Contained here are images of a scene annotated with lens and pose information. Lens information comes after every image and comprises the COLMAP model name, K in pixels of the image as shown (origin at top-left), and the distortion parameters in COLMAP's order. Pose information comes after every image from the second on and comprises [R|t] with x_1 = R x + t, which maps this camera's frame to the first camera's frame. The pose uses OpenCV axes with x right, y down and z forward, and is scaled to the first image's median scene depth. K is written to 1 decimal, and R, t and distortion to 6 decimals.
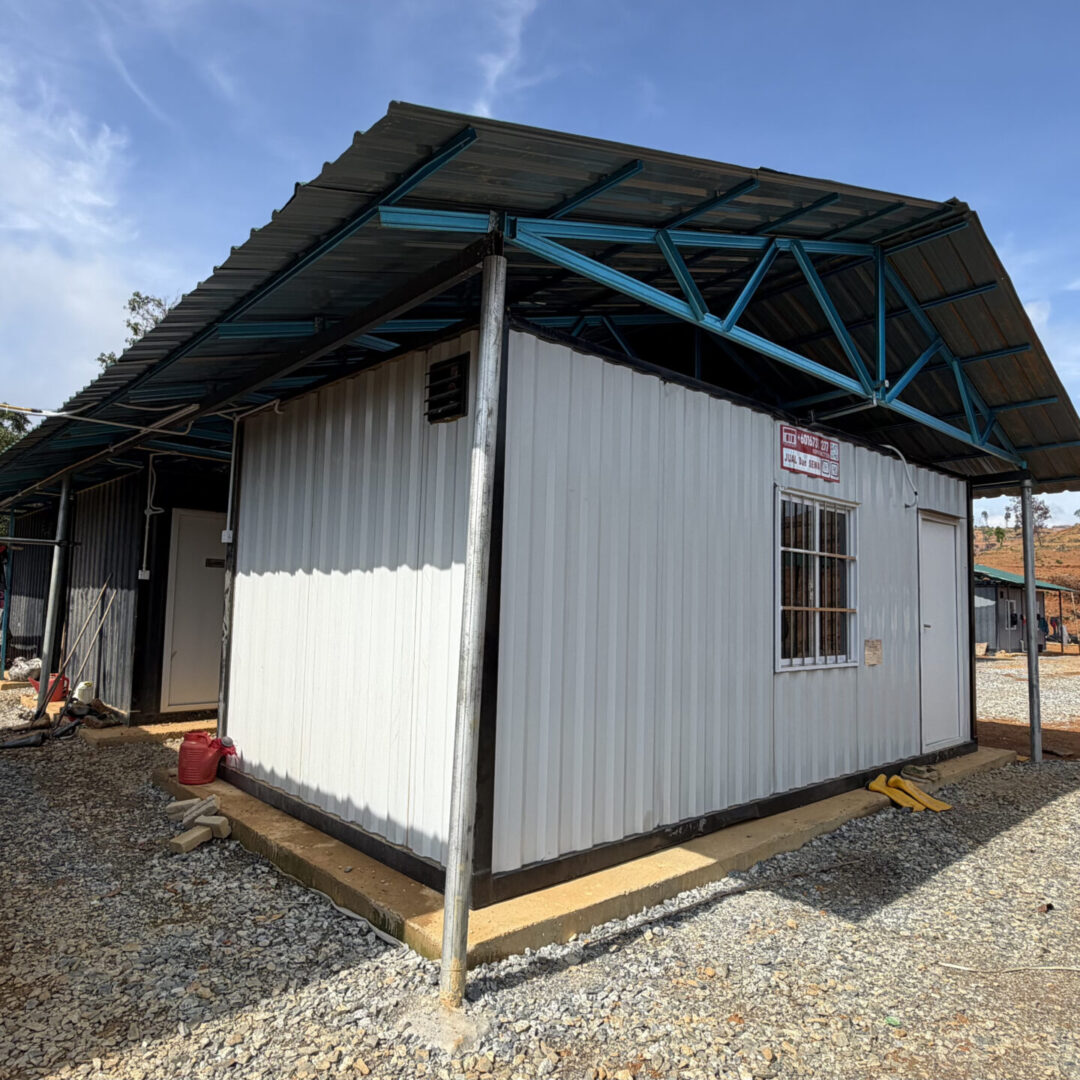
lens RADIAL K [[747.0, 0, 540.0], [0, 747.0, 540.0], [0, 0, 1]] dist [0.002508, -0.003164]
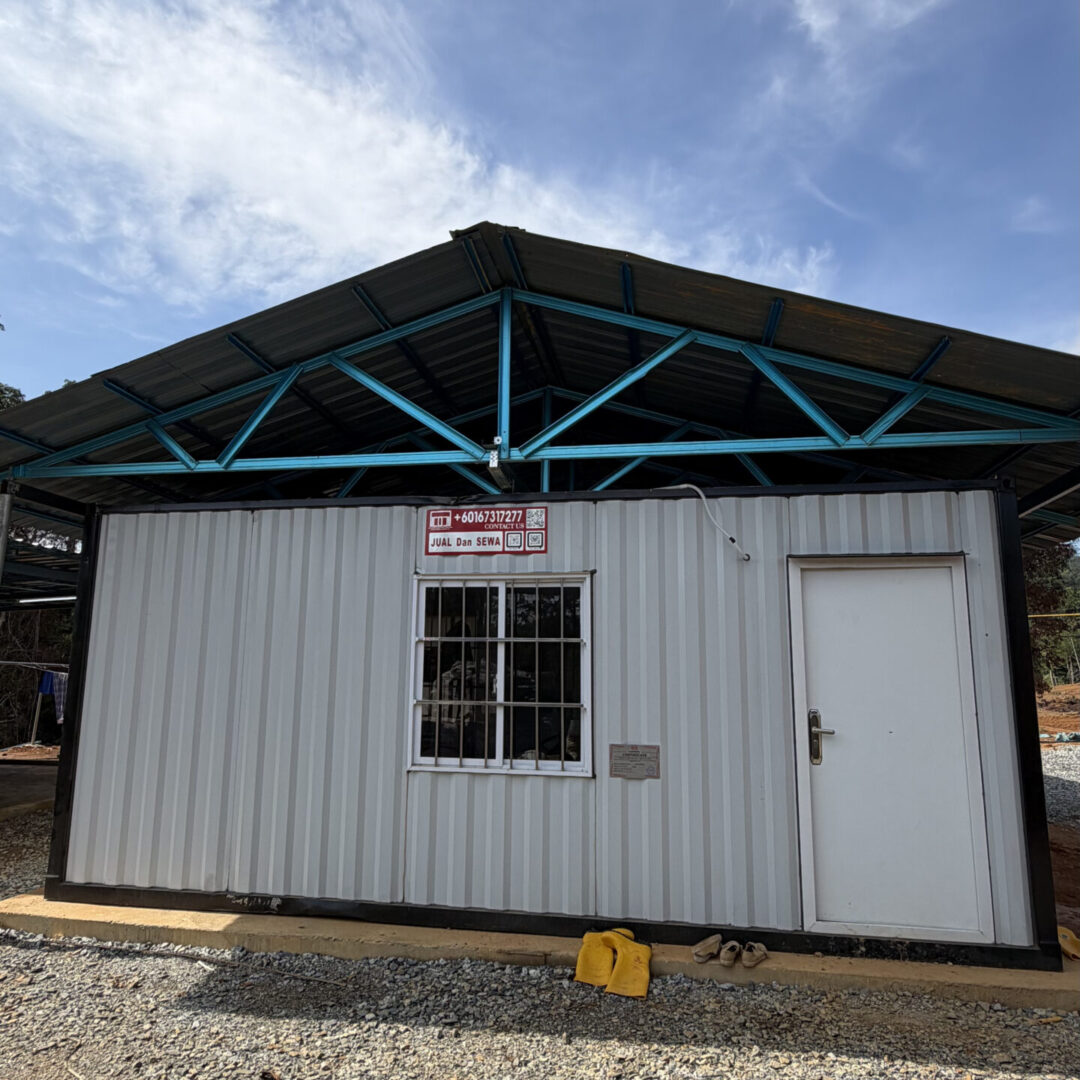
lens RADIAL K [[747.0, 0, 540.0], [0, 747.0, 540.0], [0, 0, 1]] dist [0.002508, -0.003164]
pose [[0.626001, -0.149126, -0.765430, 1.146796], [0.069291, 0.988299, -0.135878, 0.026392], [0.776738, 0.032023, 0.629010, 0.498951]]
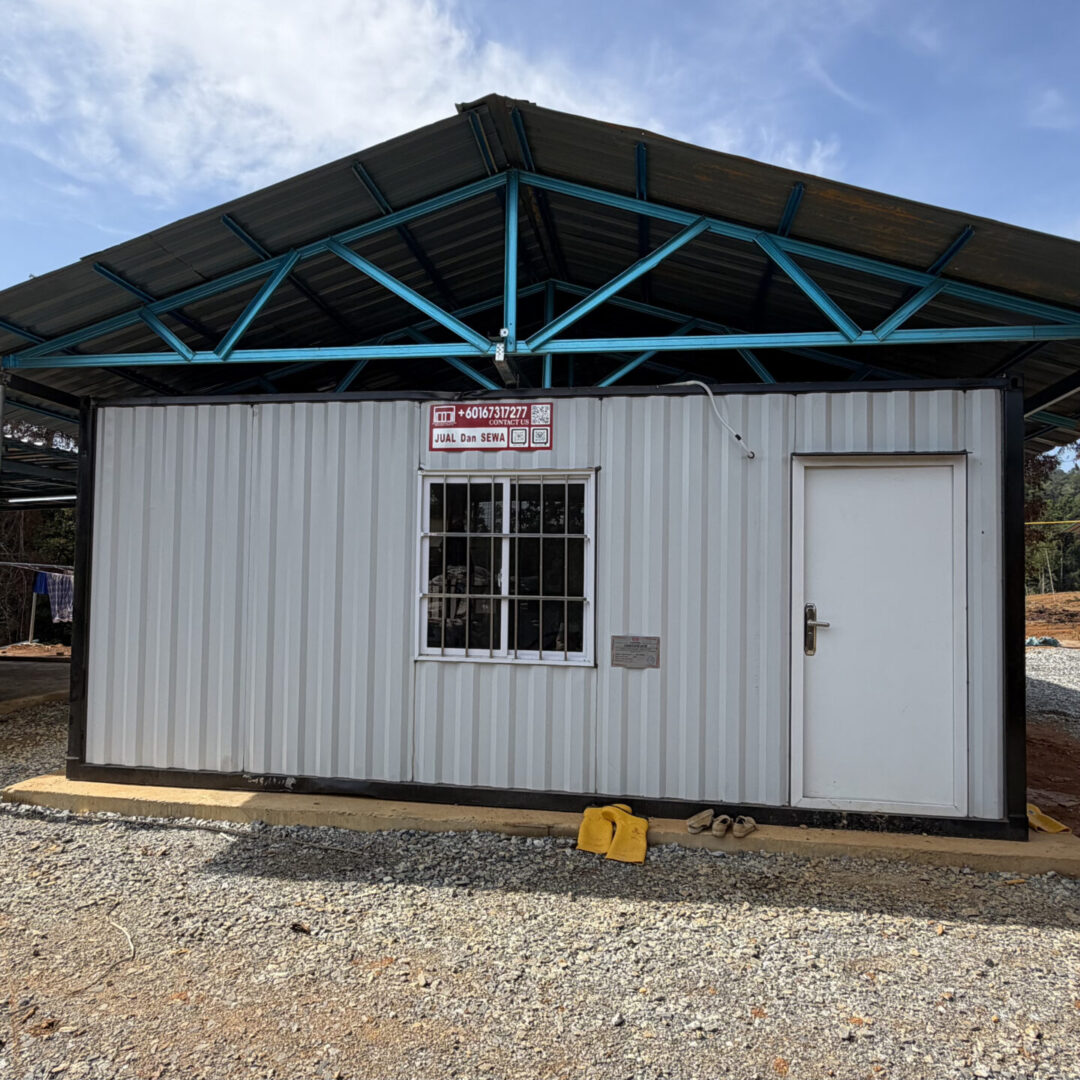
lens RADIAL K [[747.0, 0, 540.0], [0, 747.0, 540.0], [0, 0, 1]] dist [0.002508, -0.003164]
pose [[0.640234, -0.050421, -0.766524, 1.135950], [0.062003, 0.997980, -0.013858, 0.041023], [0.765674, -0.038654, 0.642067, 0.478030]]
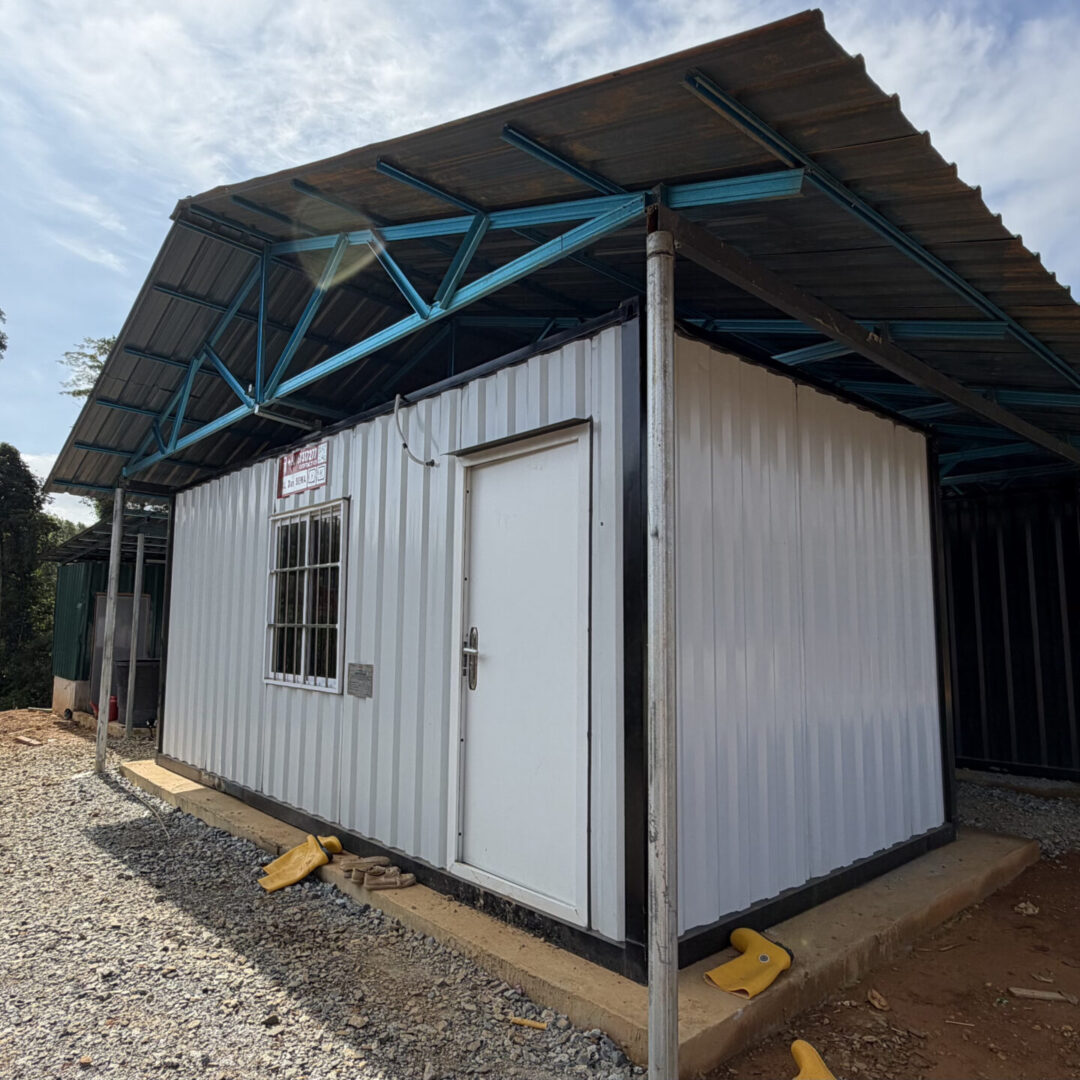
lens RADIAL K [[747.0, 0, 540.0], [0, 747.0, 540.0], [0, 0, 1]] dist [0.002508, -0.003164]
pose [[0.029325, -0.140682, -0.989620, 1.408378], [0.074066, 0.987630, -0.138204, 0.145447], [0.996822, -0.069245, 0.039382, 1.328887]]
